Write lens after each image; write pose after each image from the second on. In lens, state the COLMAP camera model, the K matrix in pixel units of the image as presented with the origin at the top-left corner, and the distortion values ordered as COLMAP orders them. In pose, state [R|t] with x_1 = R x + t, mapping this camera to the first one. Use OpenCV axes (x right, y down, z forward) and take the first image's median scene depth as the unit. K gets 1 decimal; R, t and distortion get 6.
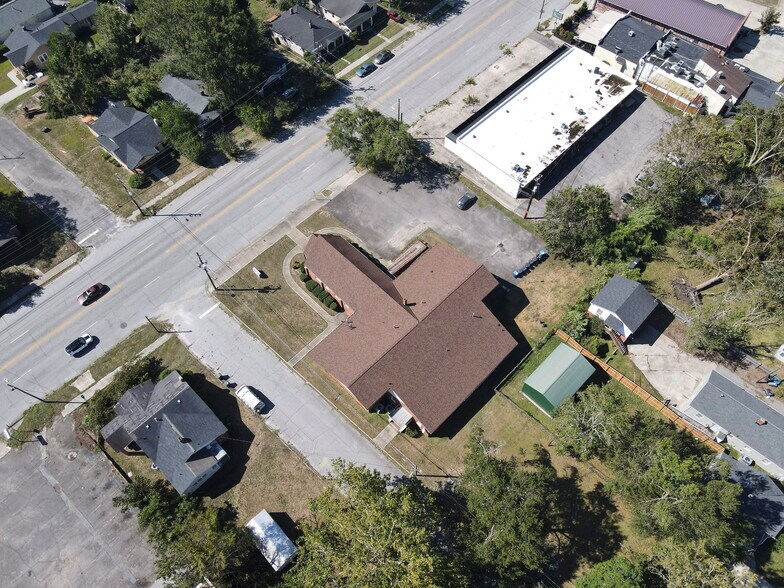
lens RADIAL K [[574.1, 0, 394.0], [0, 574.1, 295.6], [0, 0, 1]] dist [-0.008622, 0.040745]
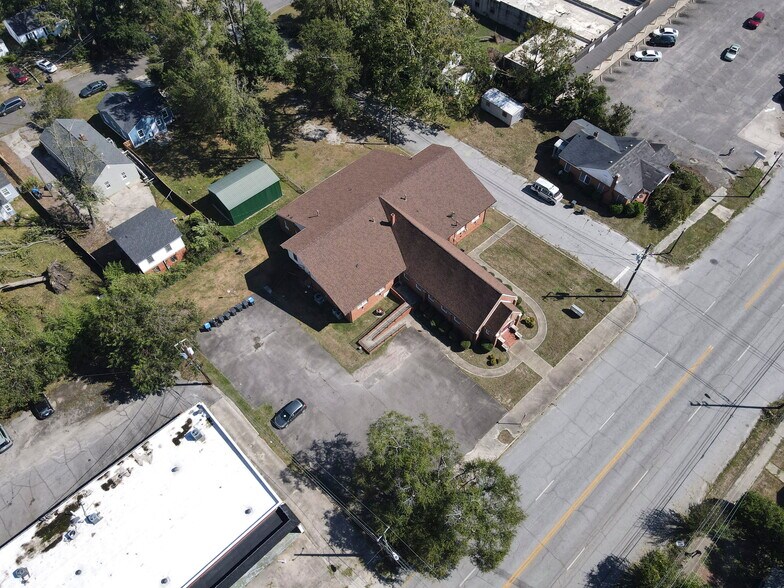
lens RADIAL K [[581.7, 0, 393.9], [0, 581.7, 291.3], [0, 0, 1]] dist [0.012157, 0.006148]
pose [[-0.999308, -0.020237, 0.031205, -0.011891], [0.036887, -0.431922, 0.901156, -0.725018], [-0.004759, 0.901684, 0.432370, 0.608073]]
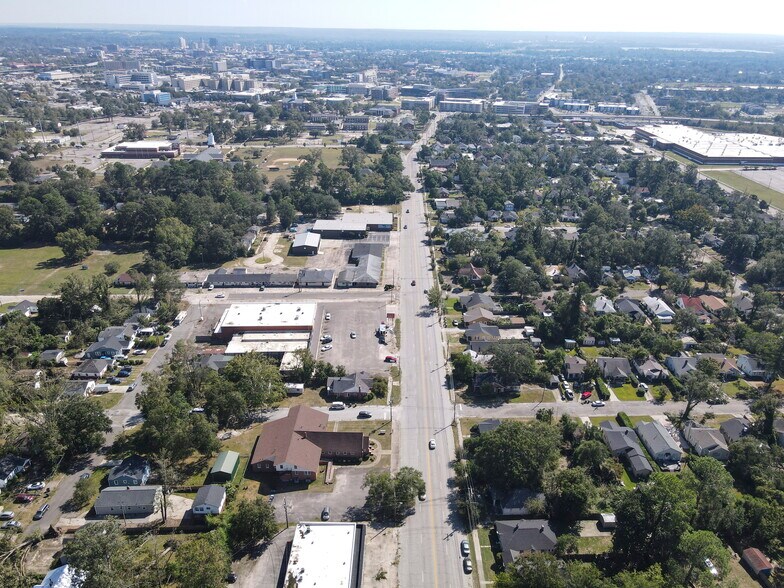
lens RADIAL K [[574.1, 0, 394.0], [0, 574.1, 295.6], [0, 0, 1]] dist [-0.008622, 0.040745]
pose [[-0.719751, 0.290272, -0.630635, 0.826327], [-0.606935, 0.177896, 0.774586, -1.634092], [0.337028, 0.940263, 0.048136, 0.451417]]
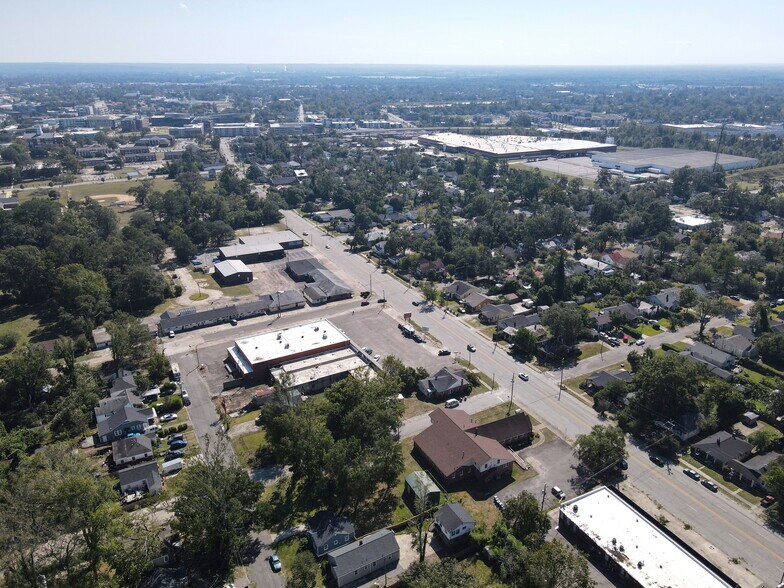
lens RADIAL K [[581.7, 0, 393.9], [0, 581.7, 291.3], [0, 0, 1]] dist [0.012157, 0.006148]
pose [[-0.315679, 0.351968, -0.881173, 1.457652], [-0.822410, 0.361704, 0.439103, -0.690364], [0.473274, 0.863301, 0.175280, 0.086548]]
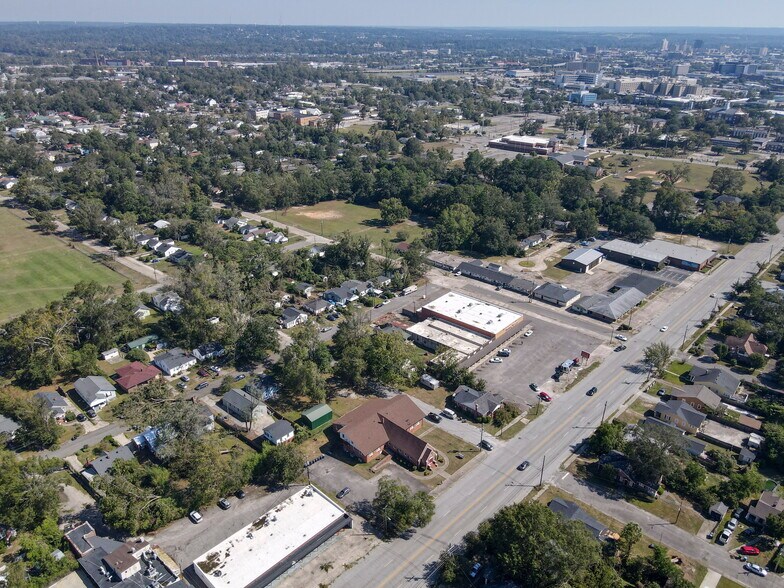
lens RADIAL K [[574.1, 0, 394.0], [0, 574.1, 295.6], [0, 0, 1]] dist [-0.008622, 0.040745]
pose [[-0.999892, 0.004849, -0.013899, 0.004538], [-0.013476, 0.078432, 0.996828, -1.873548], [0.005923, 0.996908, -0.078358, 0.598705]]
